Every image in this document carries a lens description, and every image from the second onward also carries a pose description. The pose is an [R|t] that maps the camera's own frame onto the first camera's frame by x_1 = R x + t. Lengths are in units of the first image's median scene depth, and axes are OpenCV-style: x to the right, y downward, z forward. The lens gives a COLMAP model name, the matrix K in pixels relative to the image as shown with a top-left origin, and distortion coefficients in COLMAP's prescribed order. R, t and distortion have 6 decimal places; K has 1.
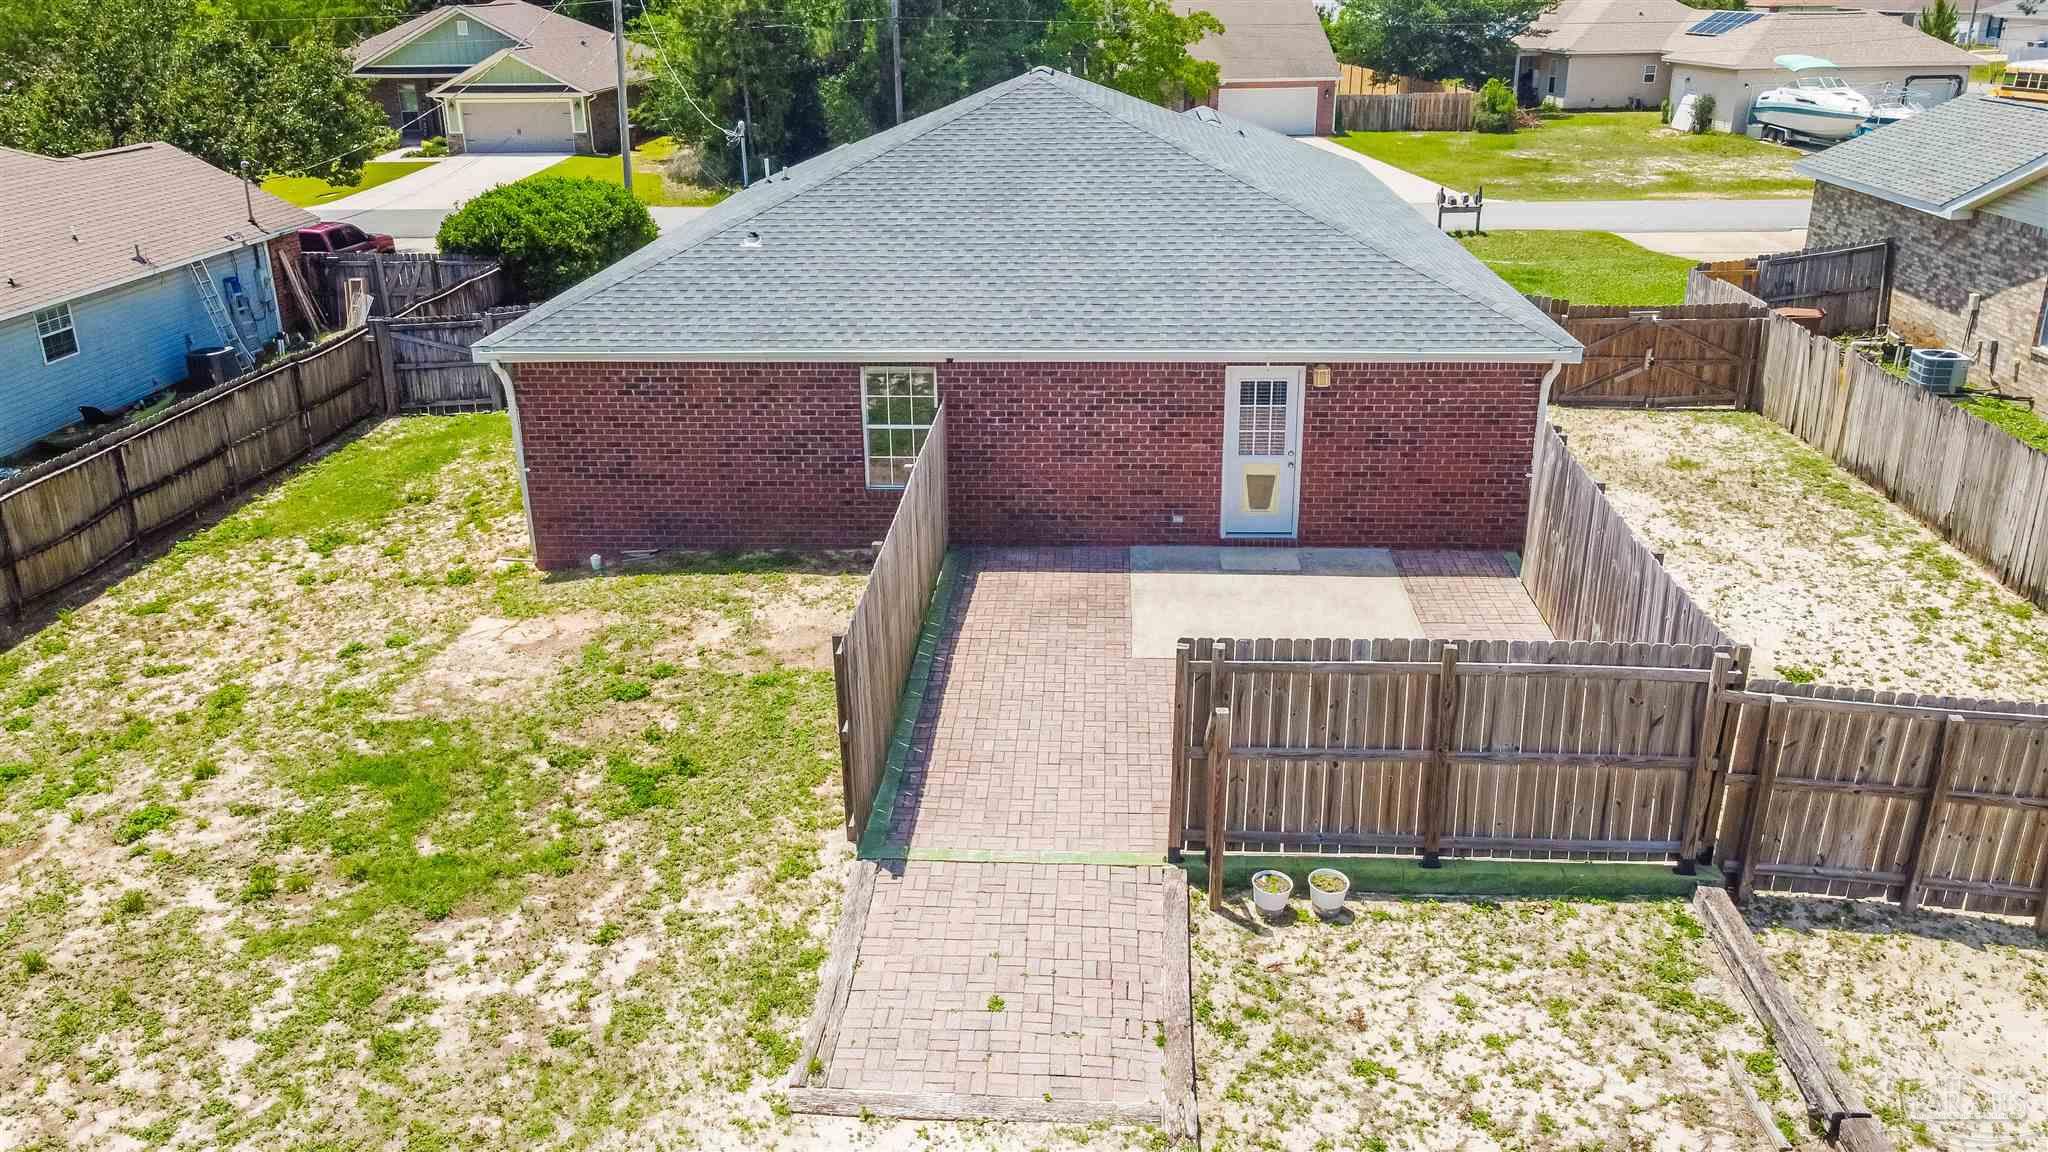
lens RADIAL K [[1554.7, 0, 1018.4], [0, 1554.7, 571.0], [0, 0, 1]] dist [-0.000519, -0.009234]
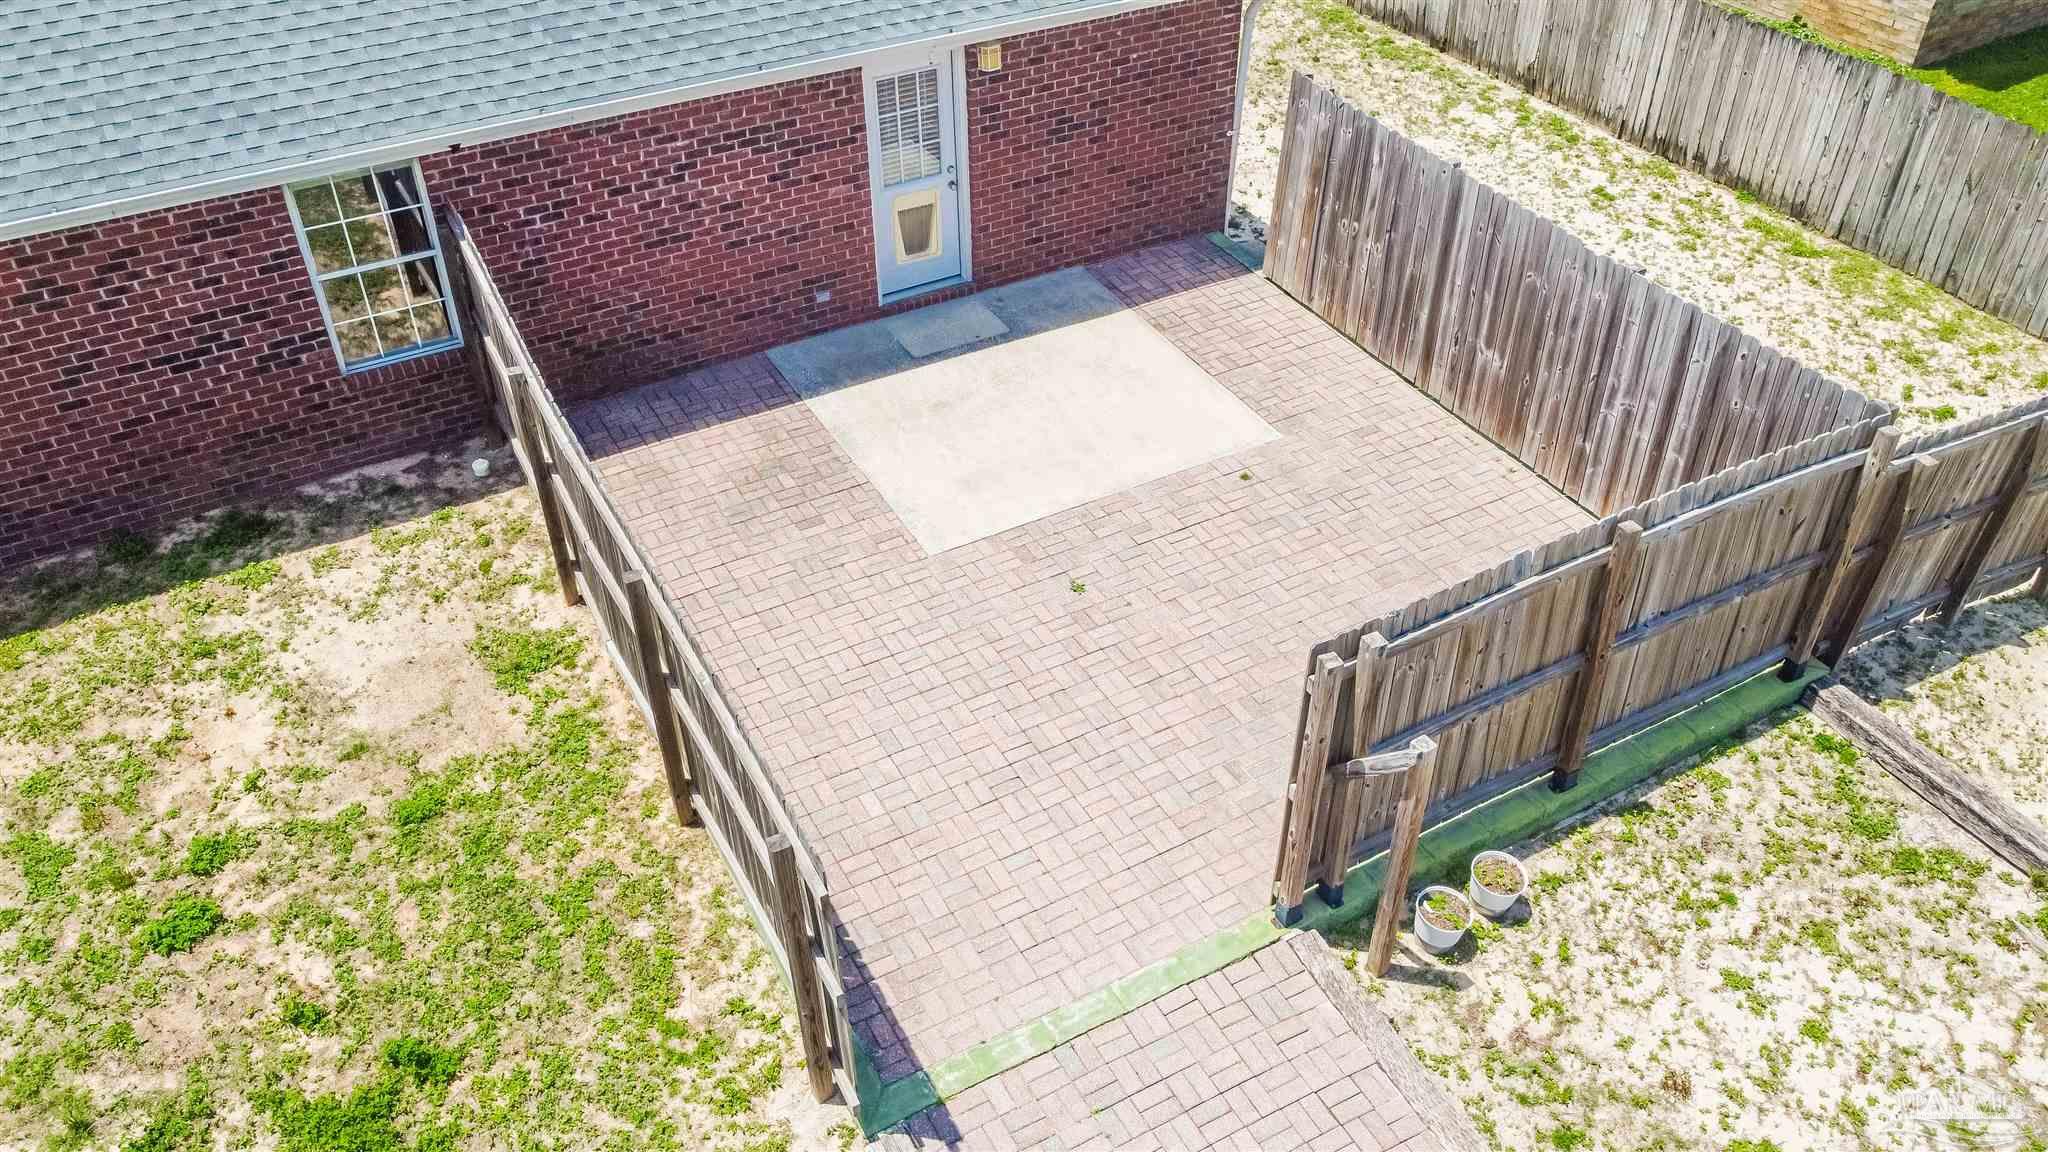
lens RADIAL K [[1554.7, 0, 1022.0], [0, 1554.7, 571.7], [0, 0, 1]] dist [-0.000519, -0.009234]
pose [[0.844709, -0.328864, 0.422274, -0.159808], [0.192022, 0.922649, 0.334434, -0.138515], [-0.499594, -0.201414, 0.842519, 0.349982]]
